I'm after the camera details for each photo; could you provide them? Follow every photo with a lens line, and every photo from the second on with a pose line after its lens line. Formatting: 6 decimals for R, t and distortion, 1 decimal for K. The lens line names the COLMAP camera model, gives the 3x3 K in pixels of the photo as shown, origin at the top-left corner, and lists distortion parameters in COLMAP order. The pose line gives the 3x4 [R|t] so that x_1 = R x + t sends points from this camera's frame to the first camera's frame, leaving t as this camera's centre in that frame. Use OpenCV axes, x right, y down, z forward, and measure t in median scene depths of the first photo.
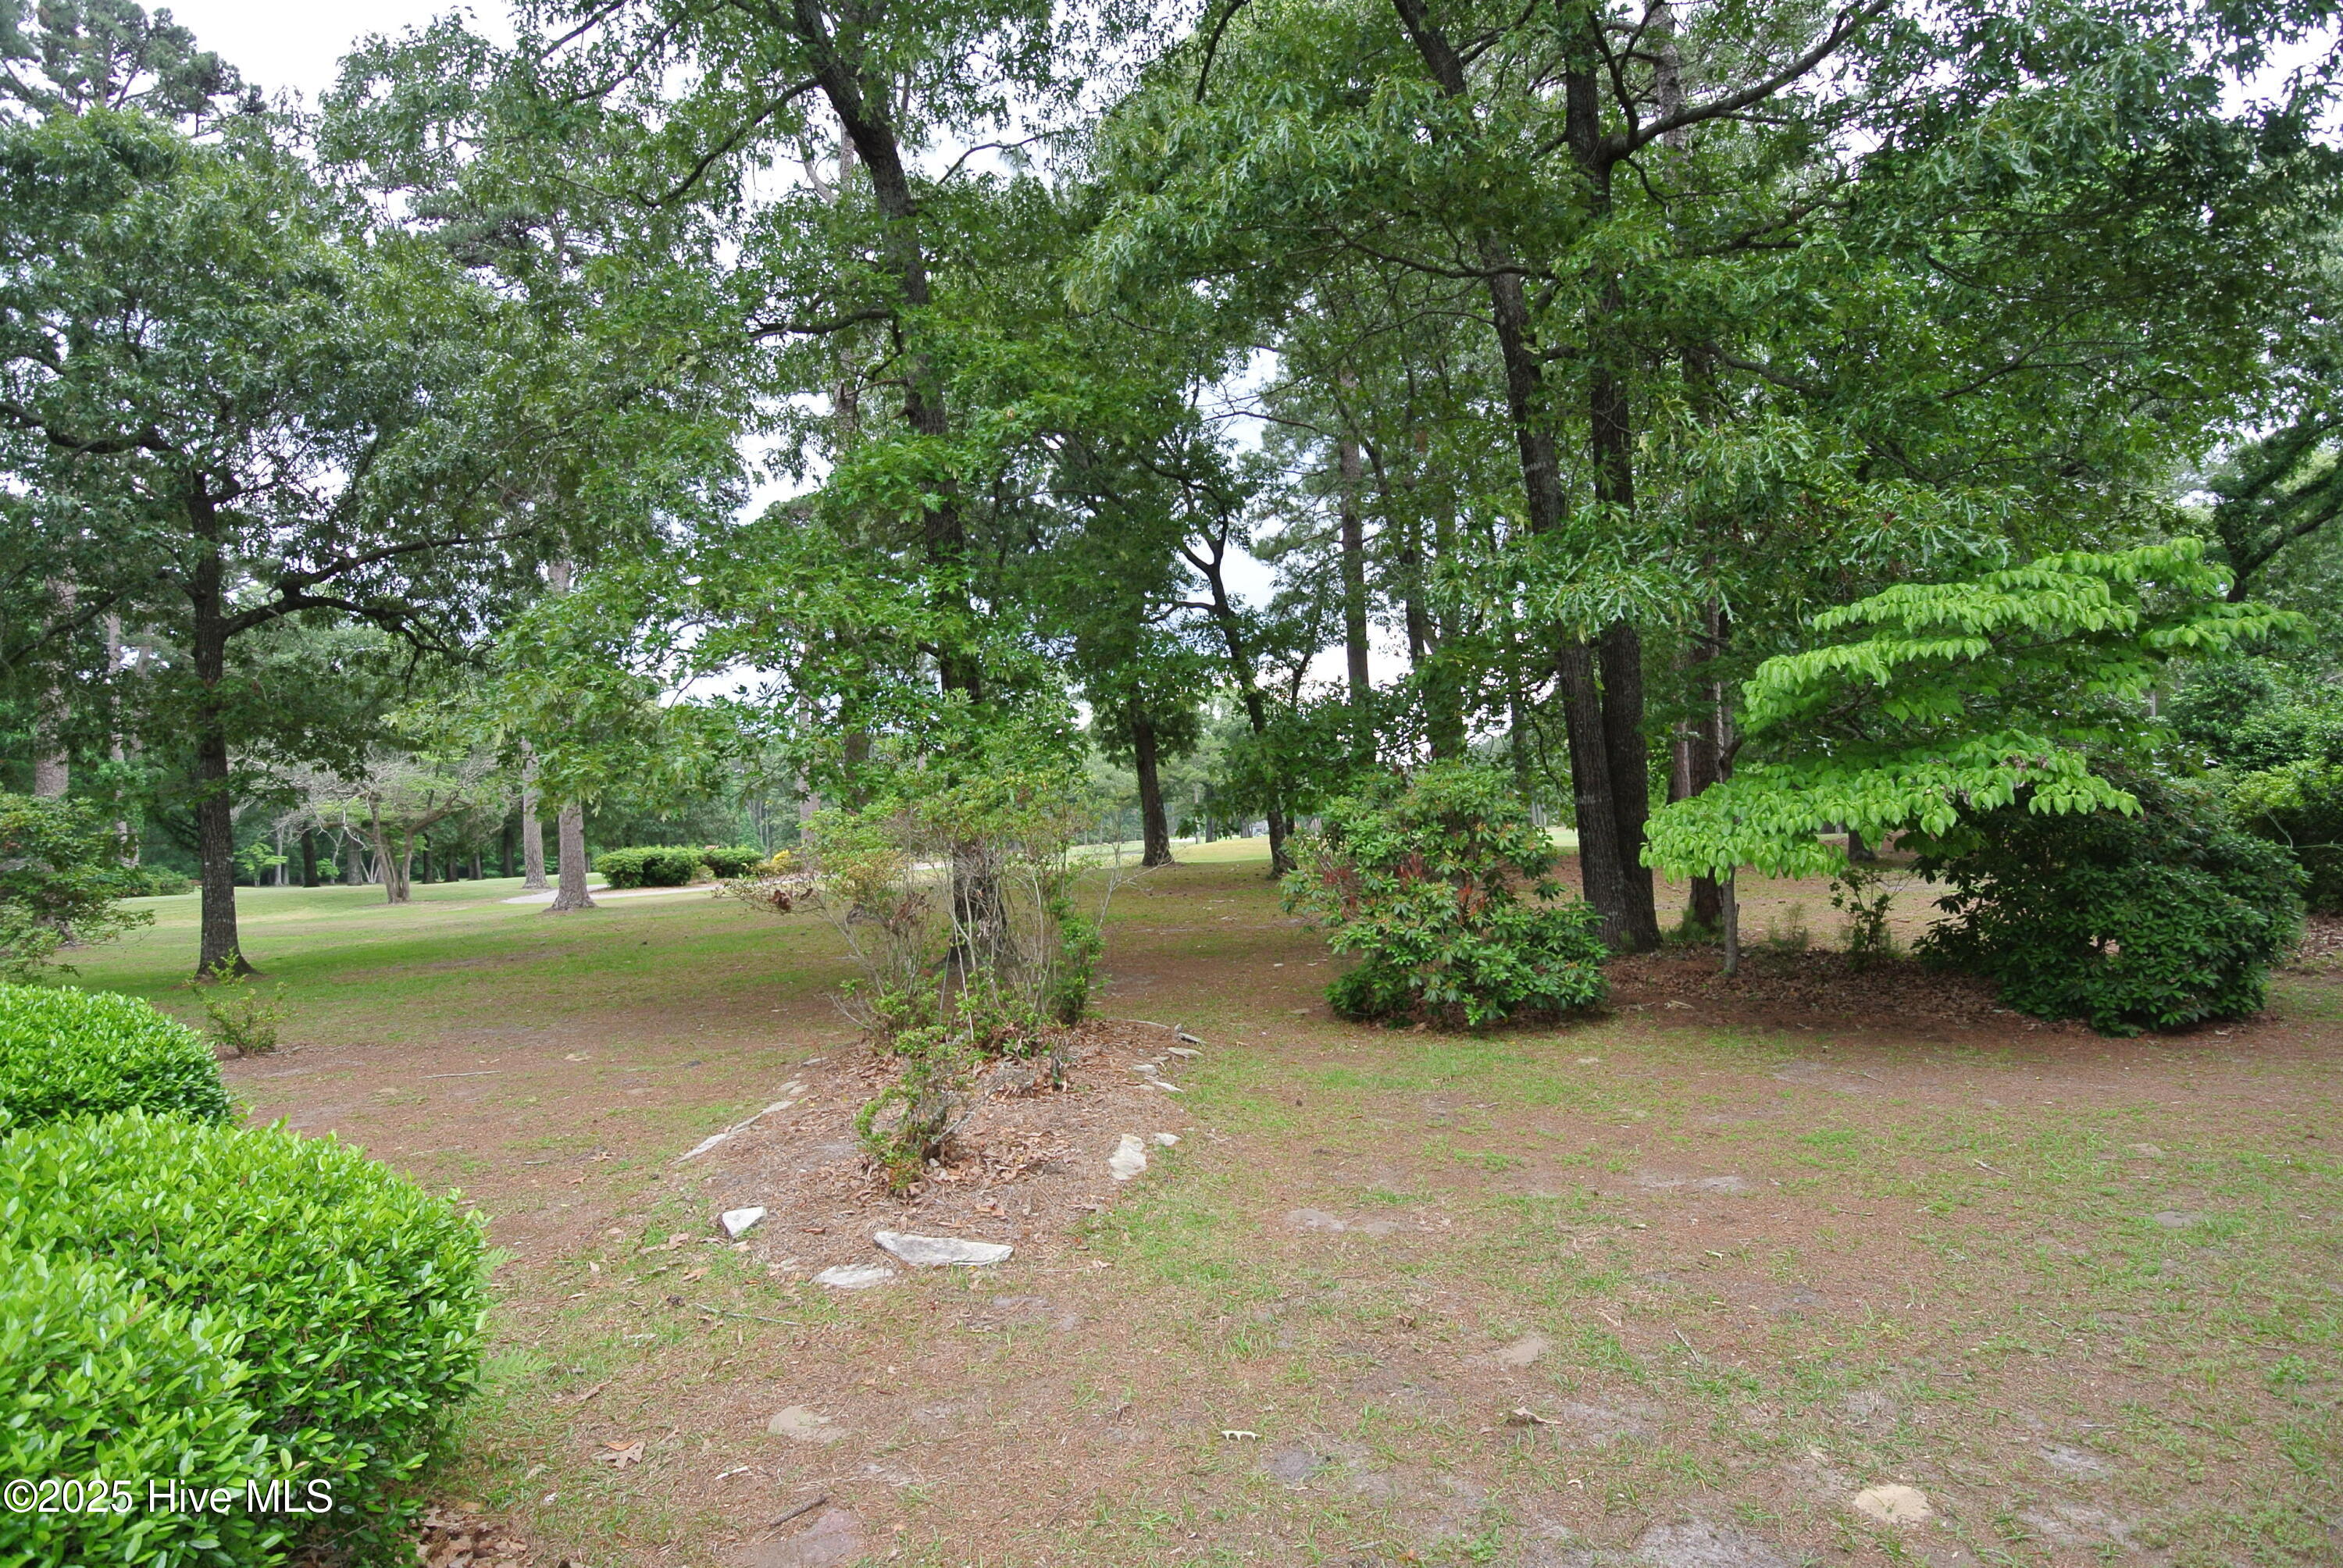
lens RADIAL K [[1238.2, 0, 1162.4], [0, 1238.2, 790.9], [0, 0, 1]] dist [0.012239, -0.032158]
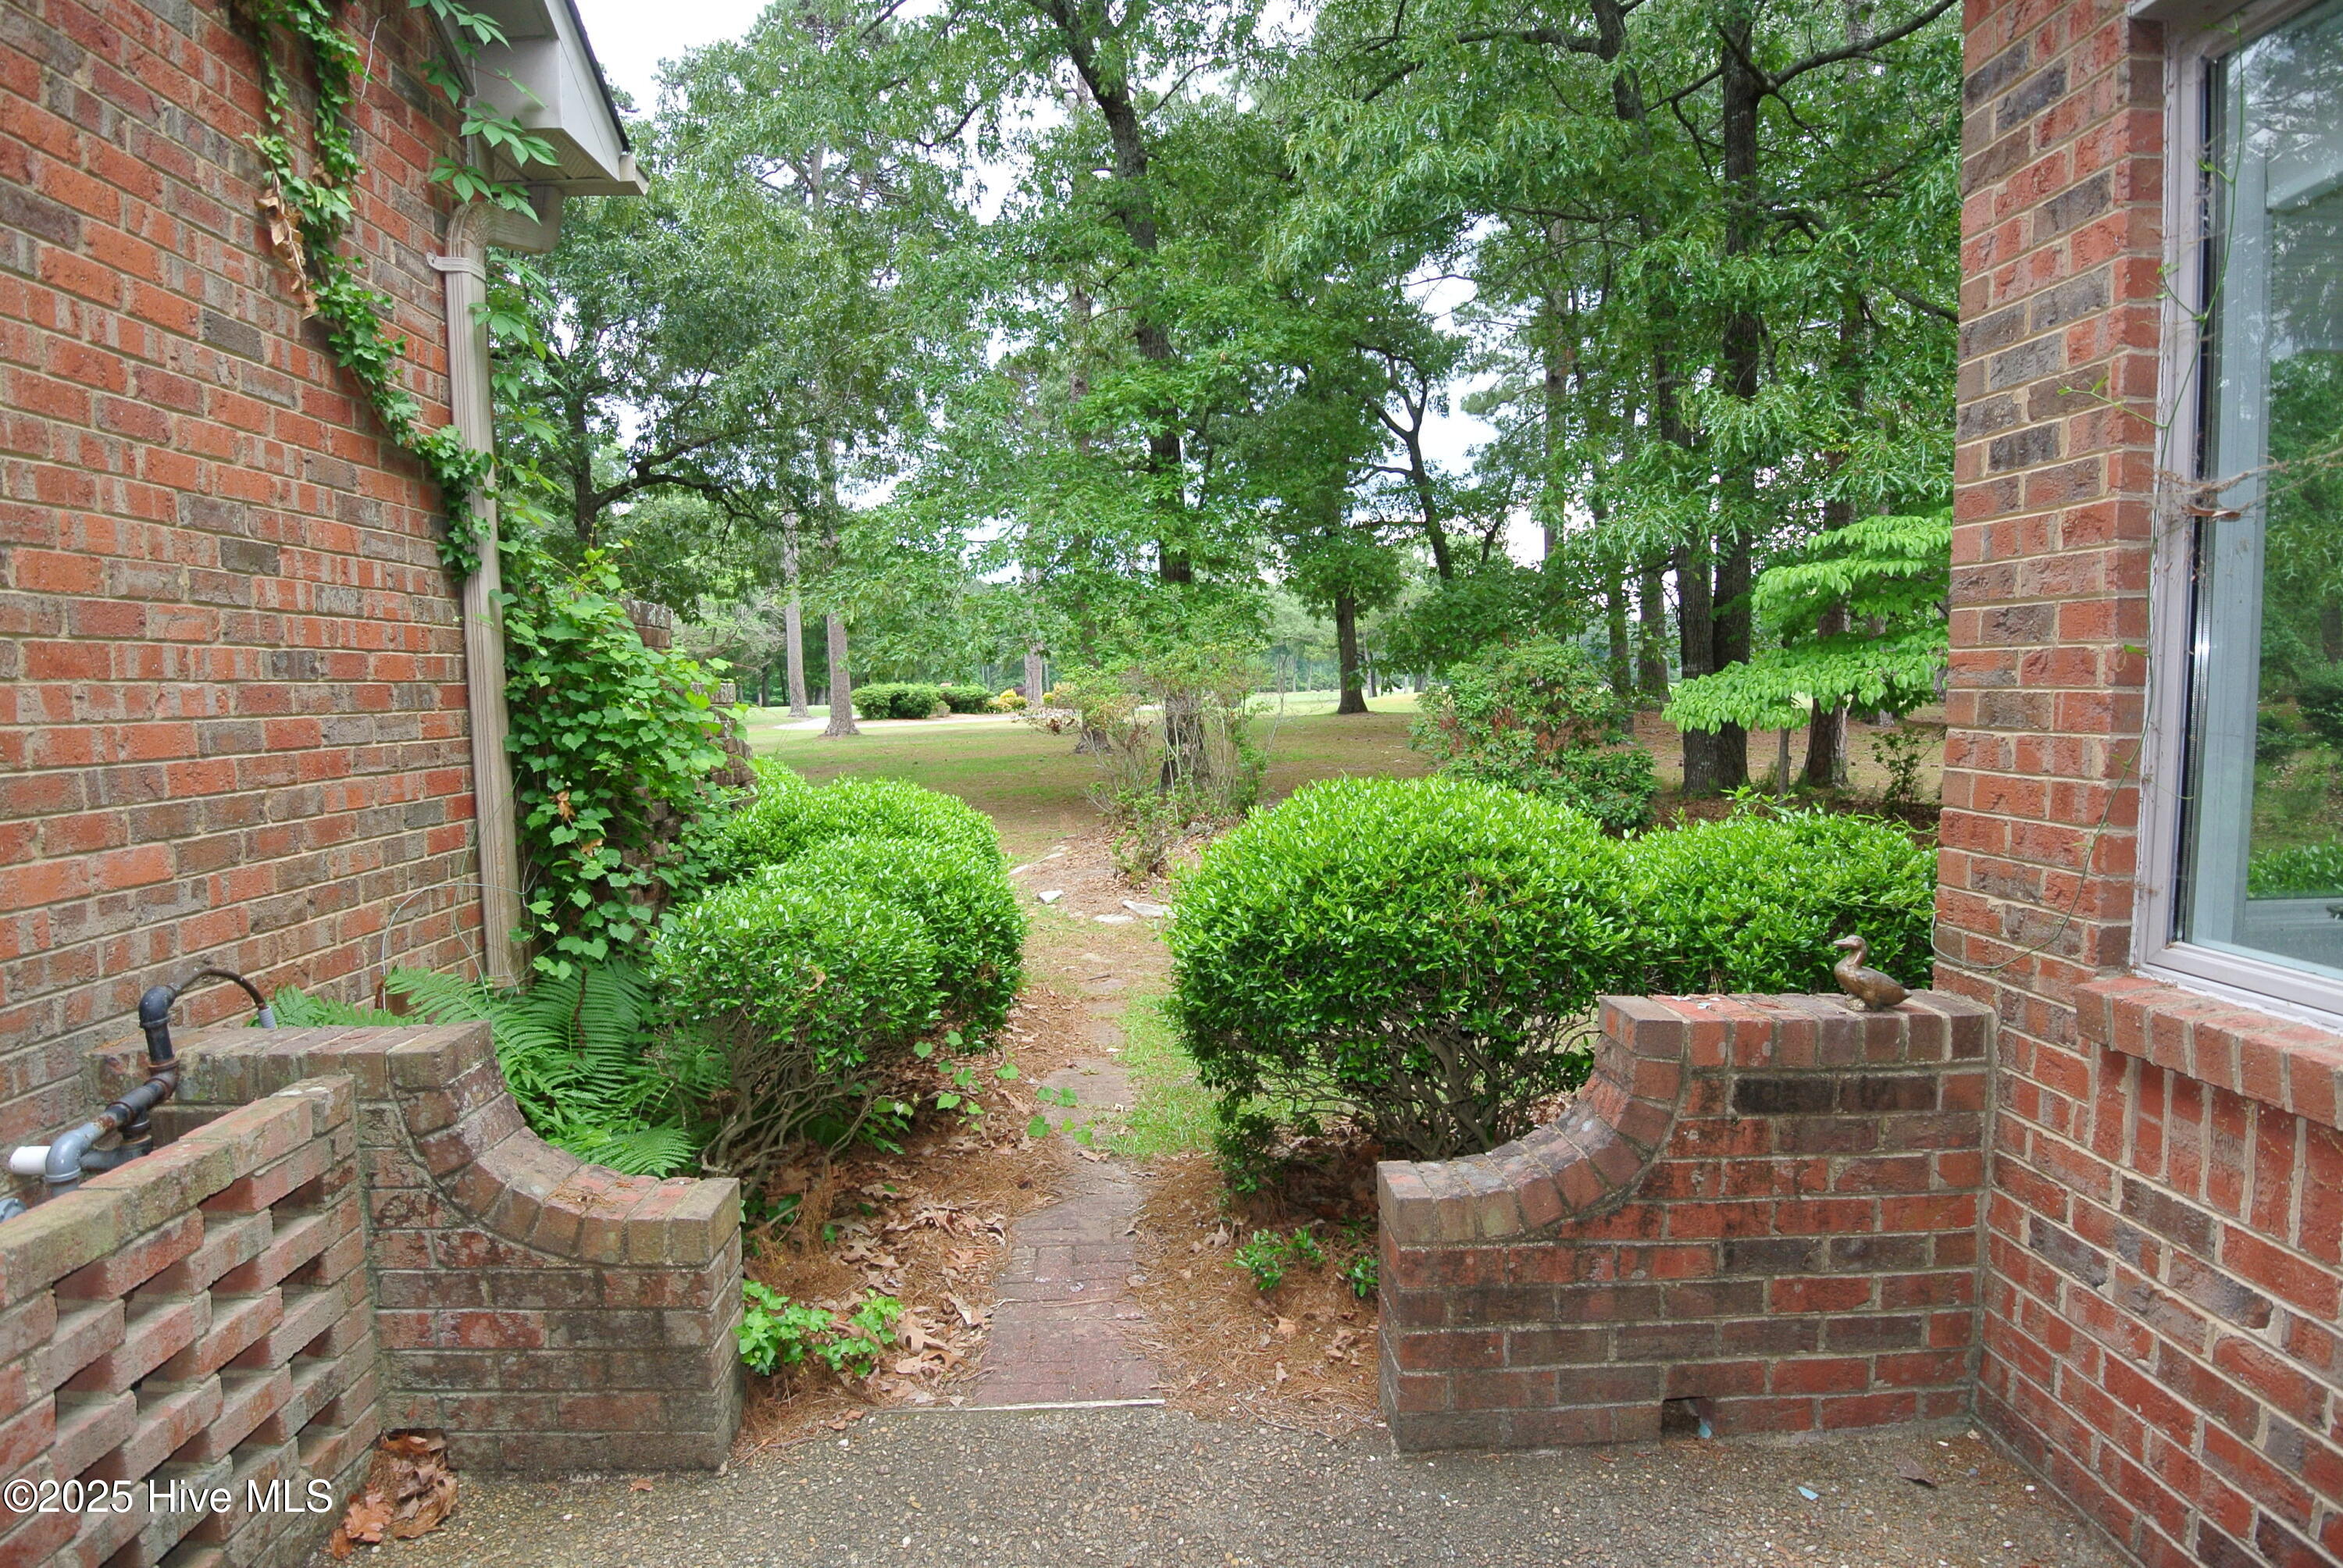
lens RADIAL K [[1238.2, 0, 1162.4], [0, 1238.2, 790.9], [0, 0, 1]] dist [0.012239, -0.032158]
pose [[0.985559, 0.041484, -0.164172, 0.022911], [-0.020903, 0.991916, 0.125159, -0.007624], [0.168037, -0.119920, 0.978459, -0.145056]]
